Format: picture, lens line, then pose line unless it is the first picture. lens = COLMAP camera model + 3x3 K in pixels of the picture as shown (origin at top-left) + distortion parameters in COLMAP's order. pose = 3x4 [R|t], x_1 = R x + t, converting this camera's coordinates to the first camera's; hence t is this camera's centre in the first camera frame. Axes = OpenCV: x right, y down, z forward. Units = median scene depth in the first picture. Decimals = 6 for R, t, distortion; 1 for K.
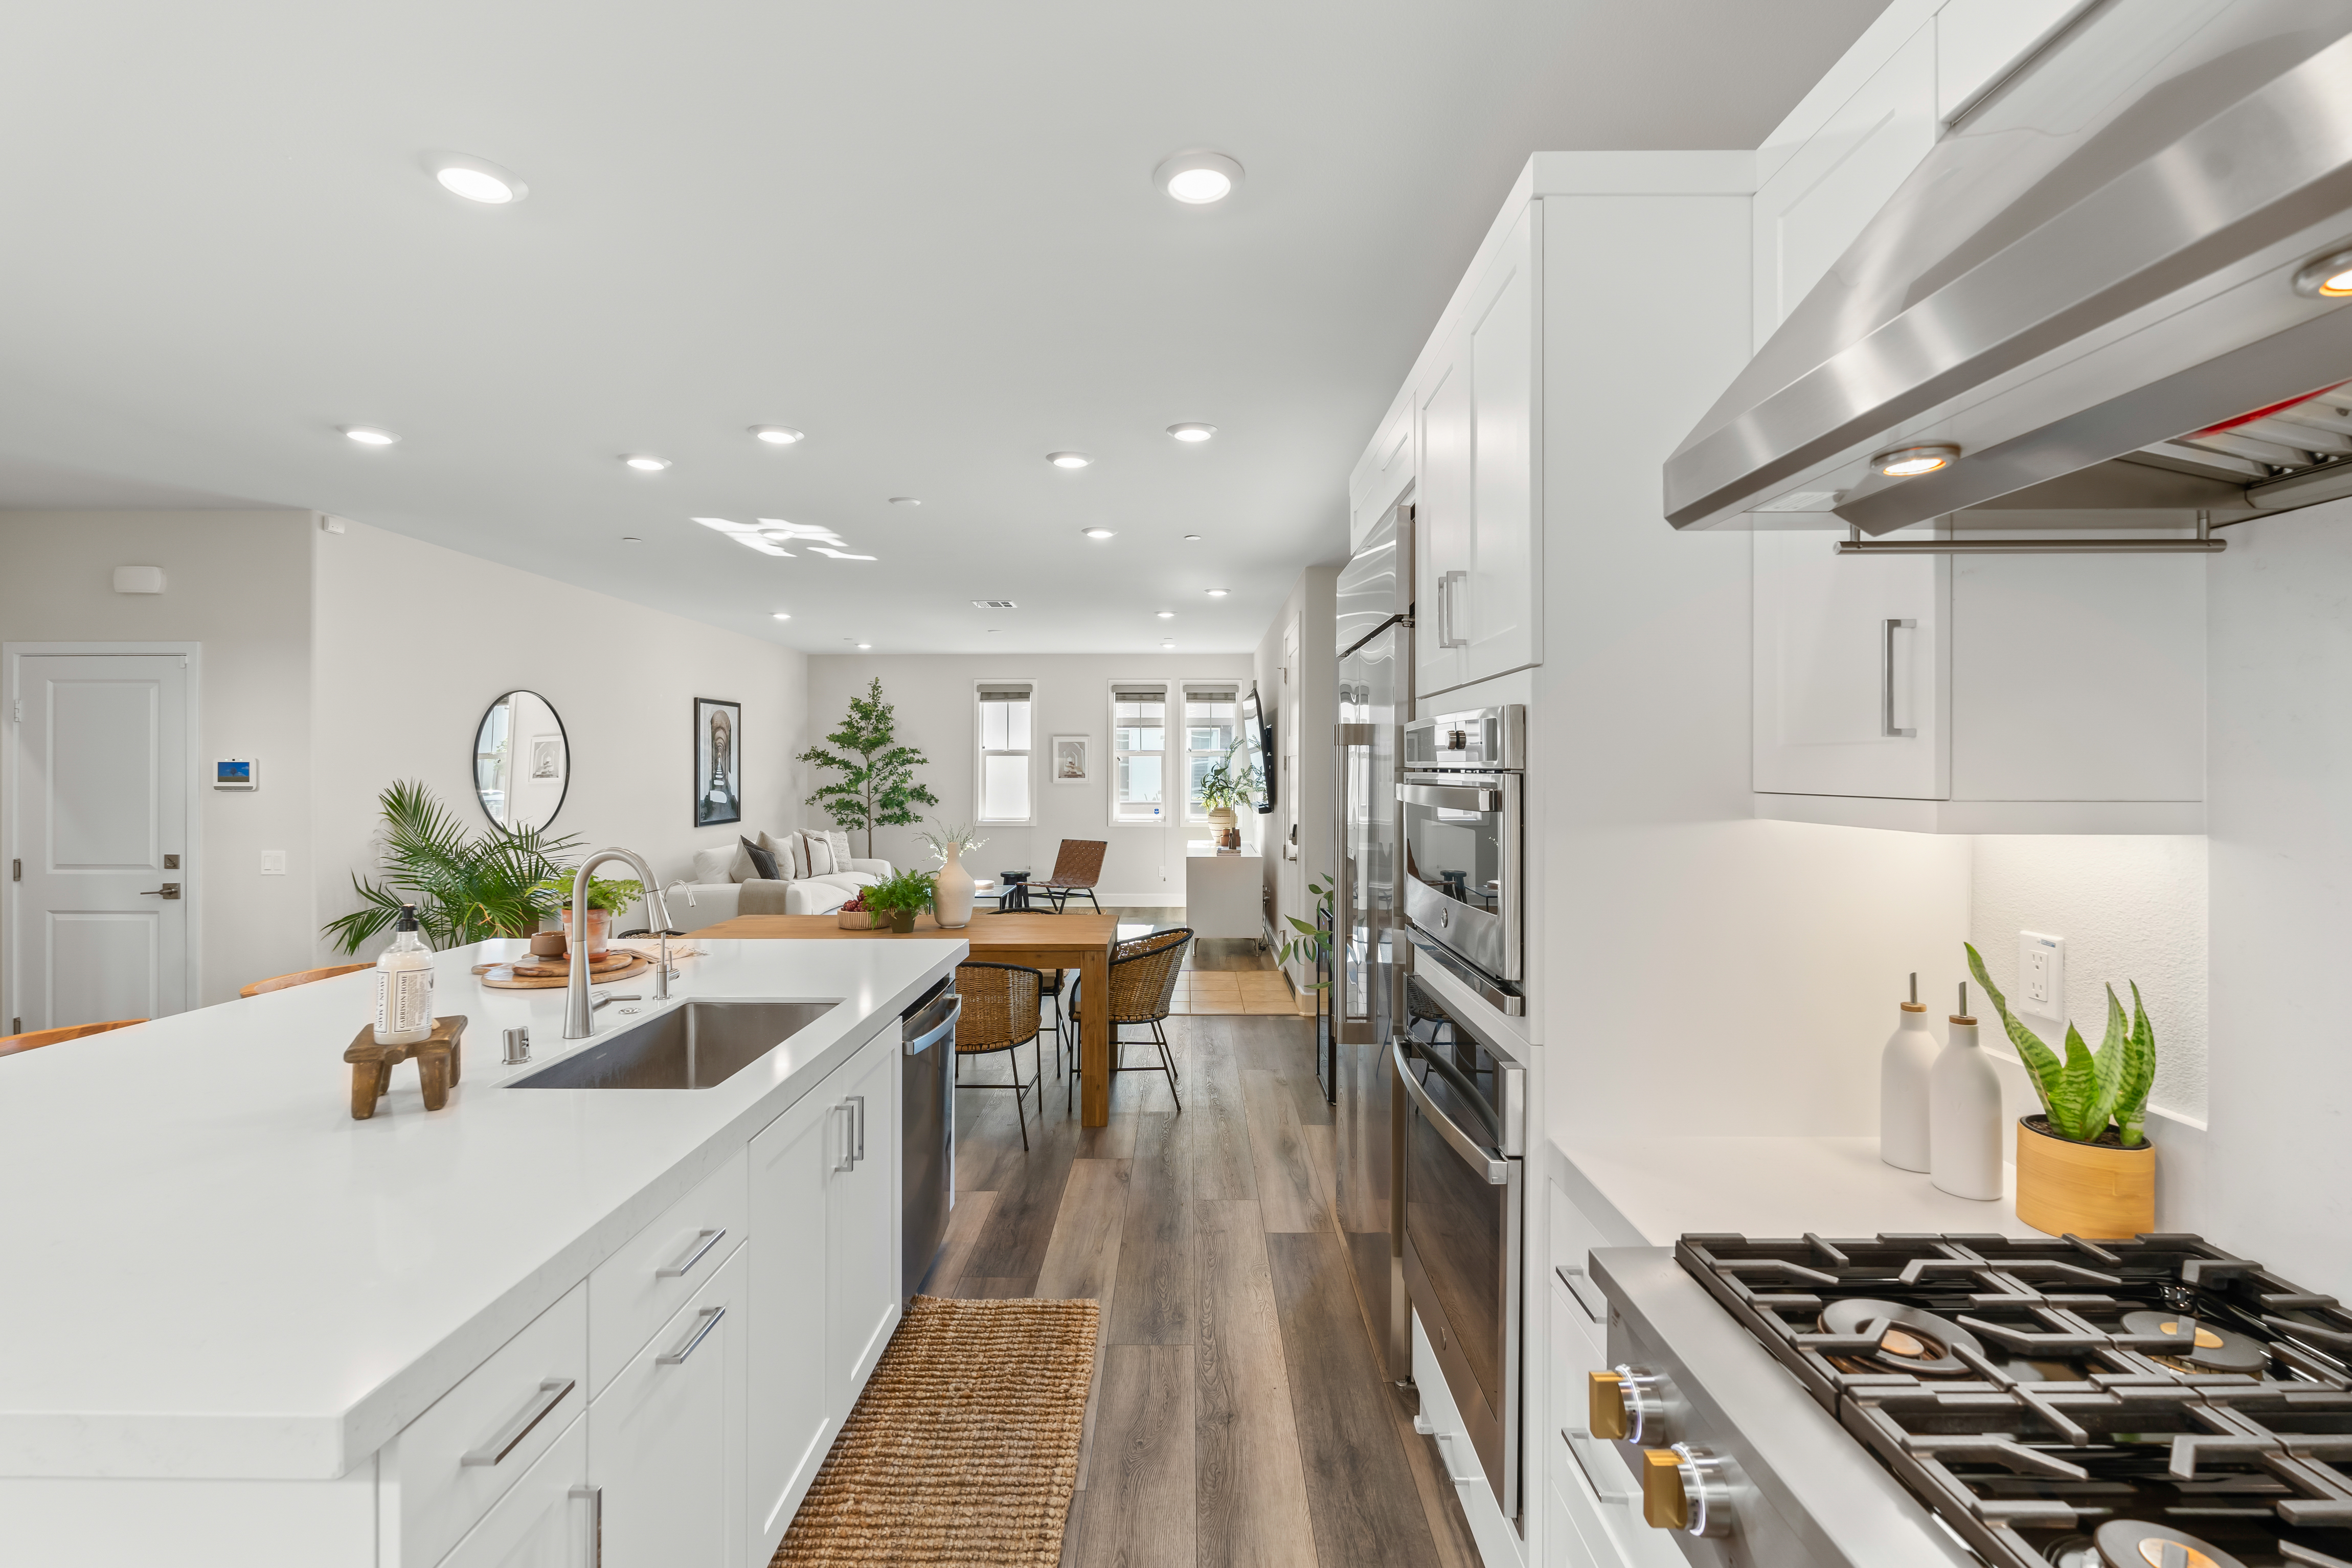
lens RADIAL K [[1037.2, 0, 1171.3], [0, 1037.2, 773.0], [0, 0, 1]] dist [-0.005323, 0.000797]
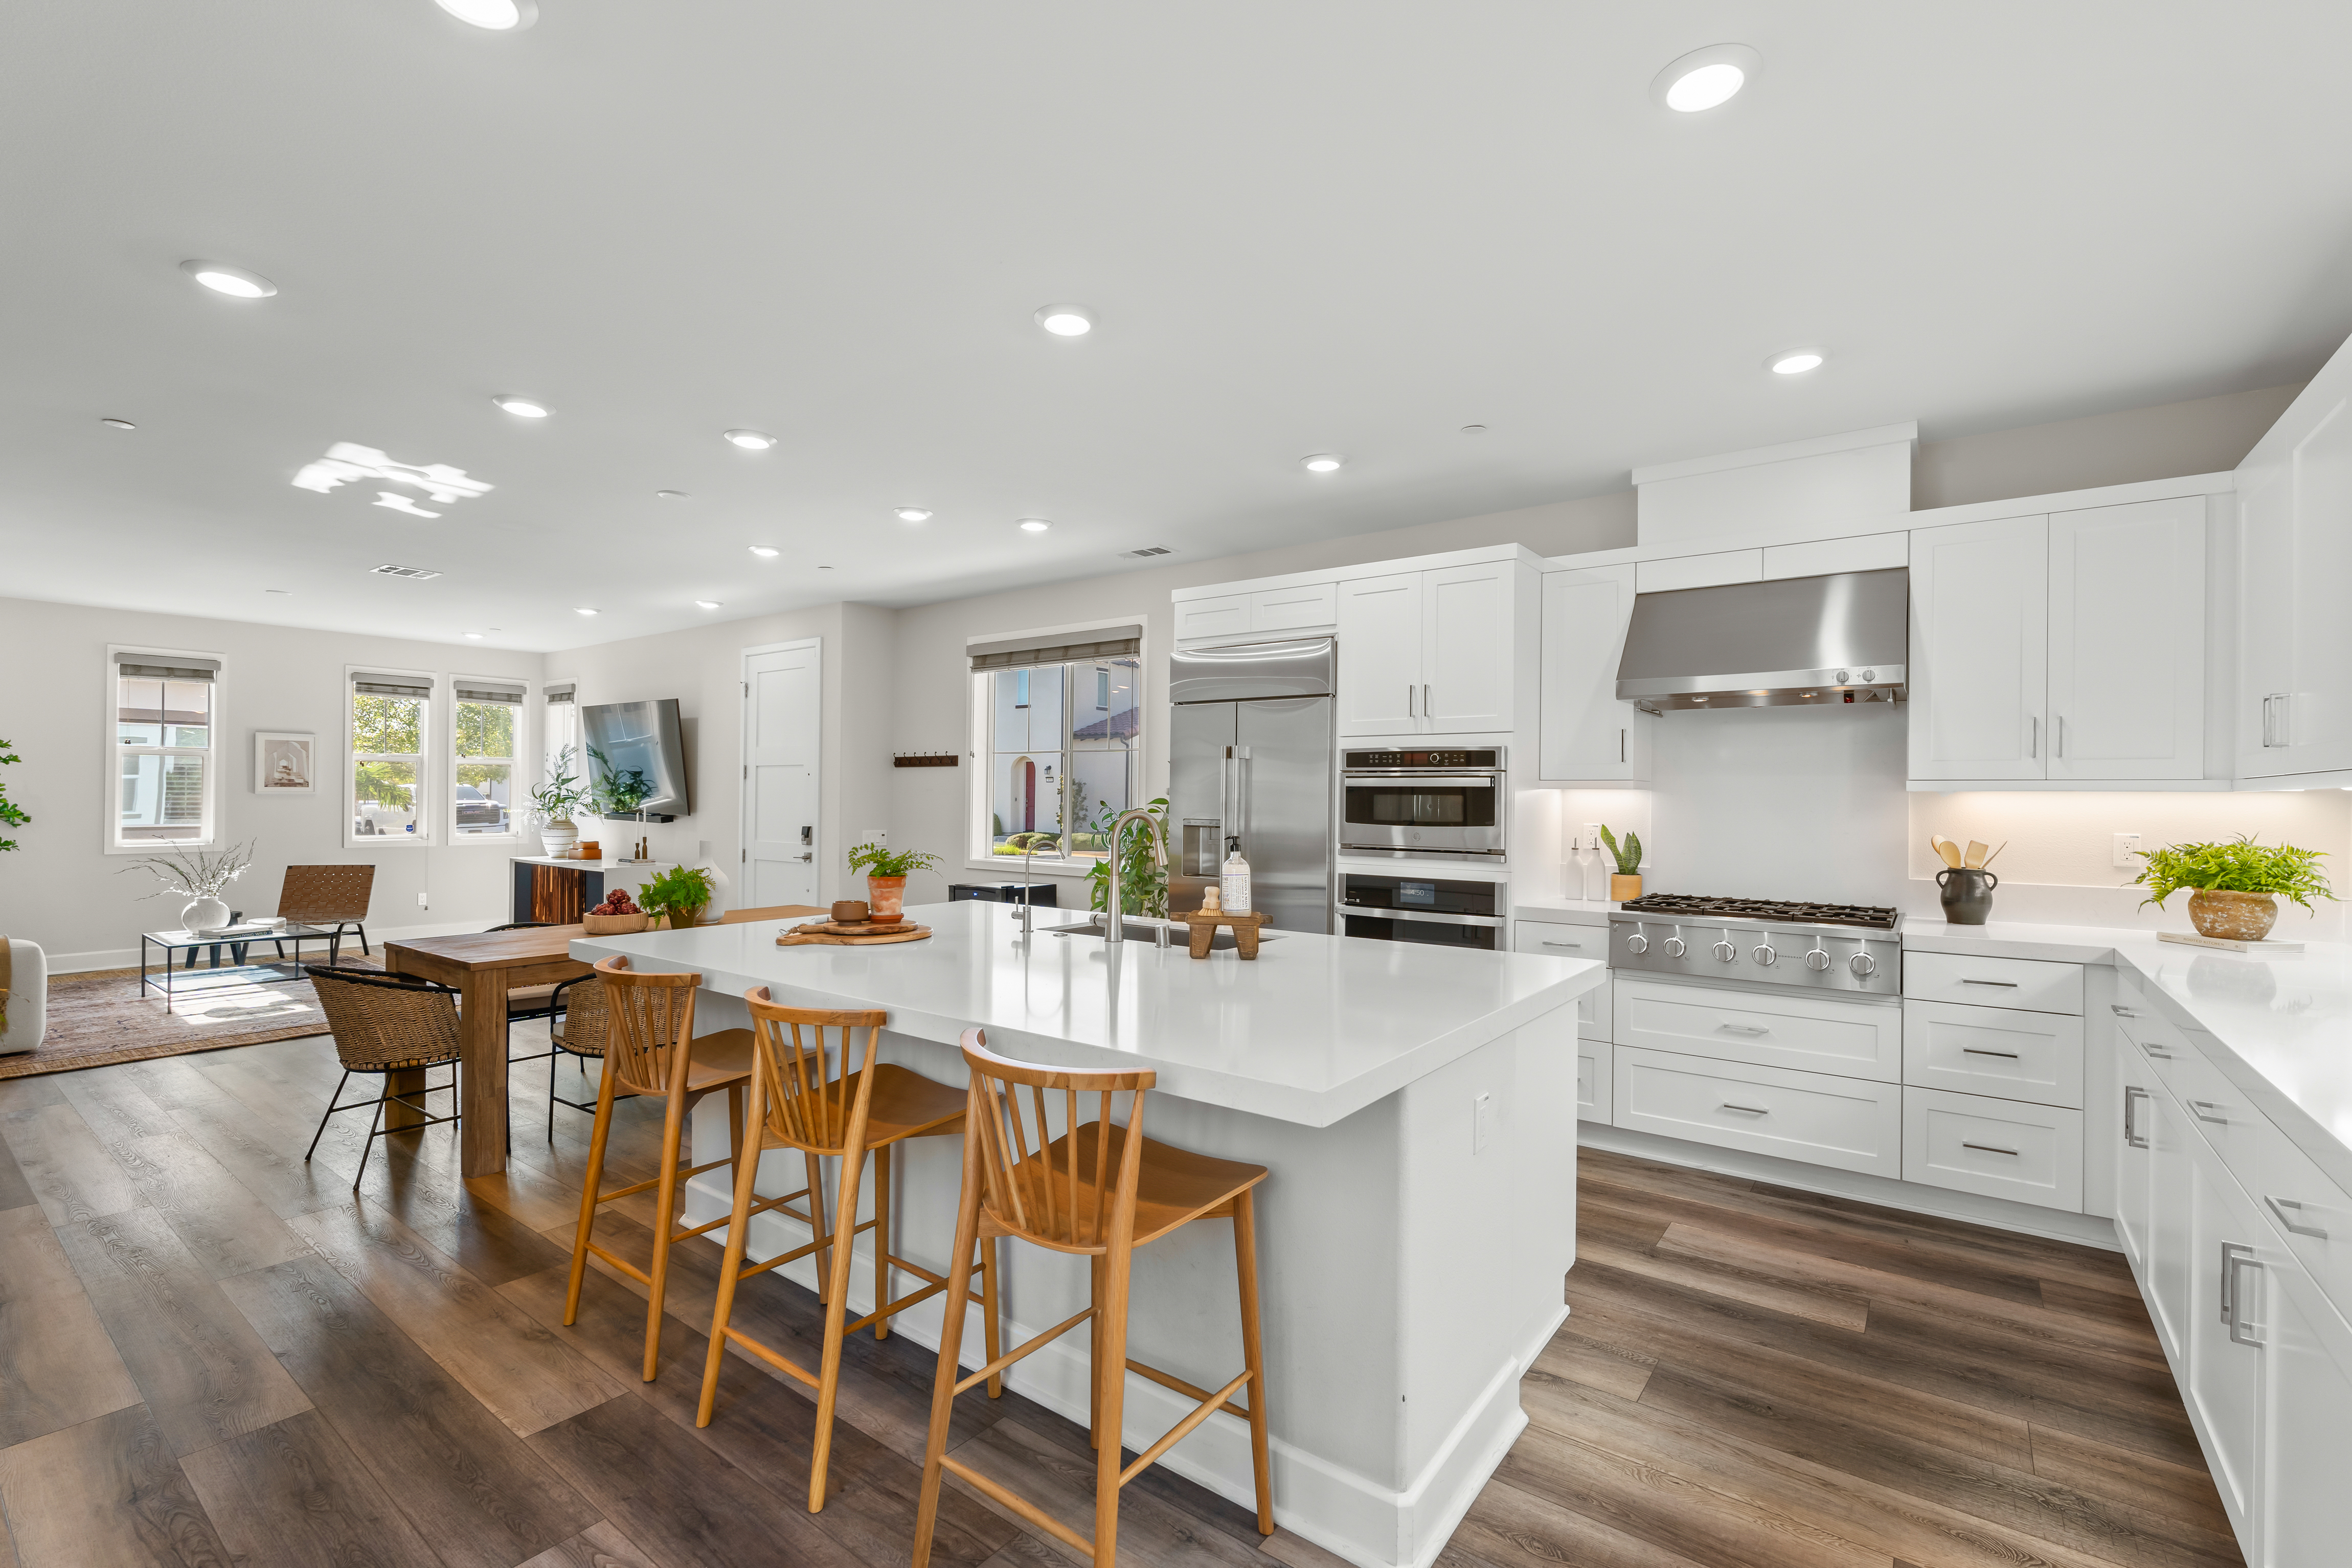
lens RADIAL K [[1037.2, 0, 1166.4], [0, 1037.2, 789.5], [0, 0, 1]] dist [-0.005323, 0.000797]
pose [[0.591145, 0.009225, 0.806513, -0.383173], [-0.004889, 0.999957, -0.007854, 0.010889], [-0.806551, 0.000699, 0.591165, 0.018631]]
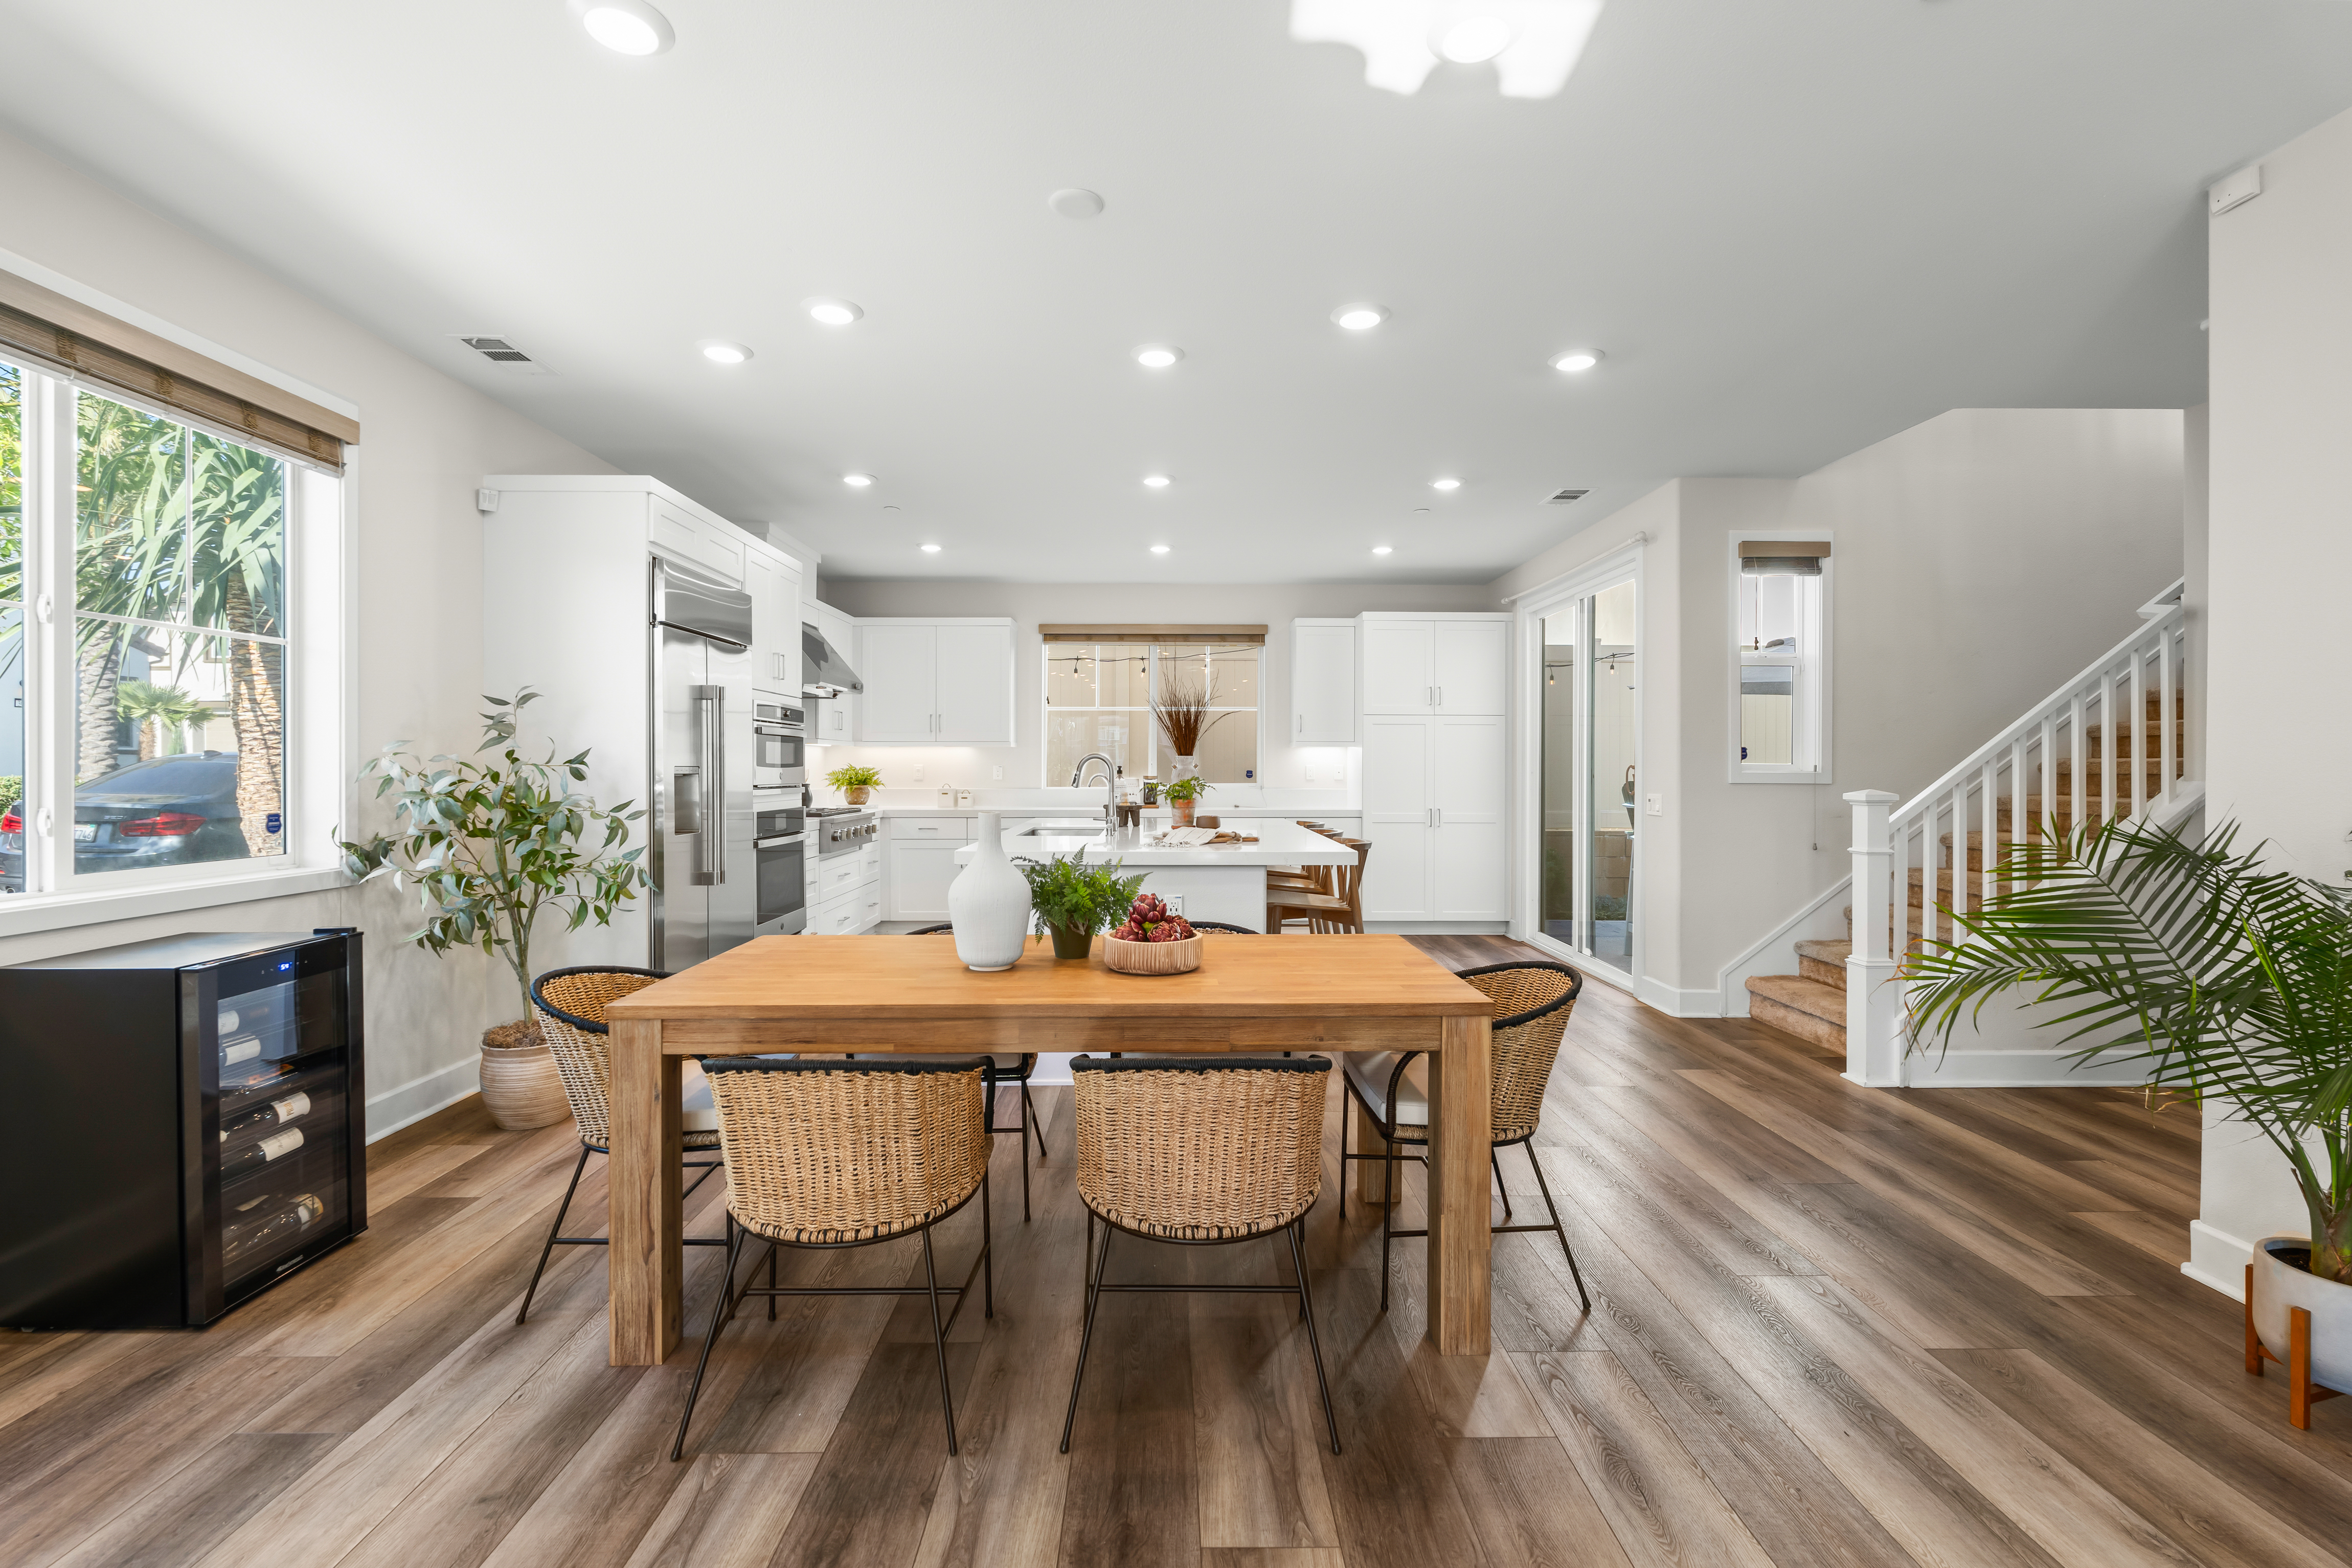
lens RADIAL K [[1037.2, 0, 1173.0], [0, 1037.2, 772.2], [0, 0, 1]] dist [-0.005323, 0.000797]
pose [[-0.999492, -0.002621, -0.031773, -0.141769], [-0.002883, 0.999962, 0.008223, 0.020628], [0.031751, 0.008311, -0.999461, 0.782089]]
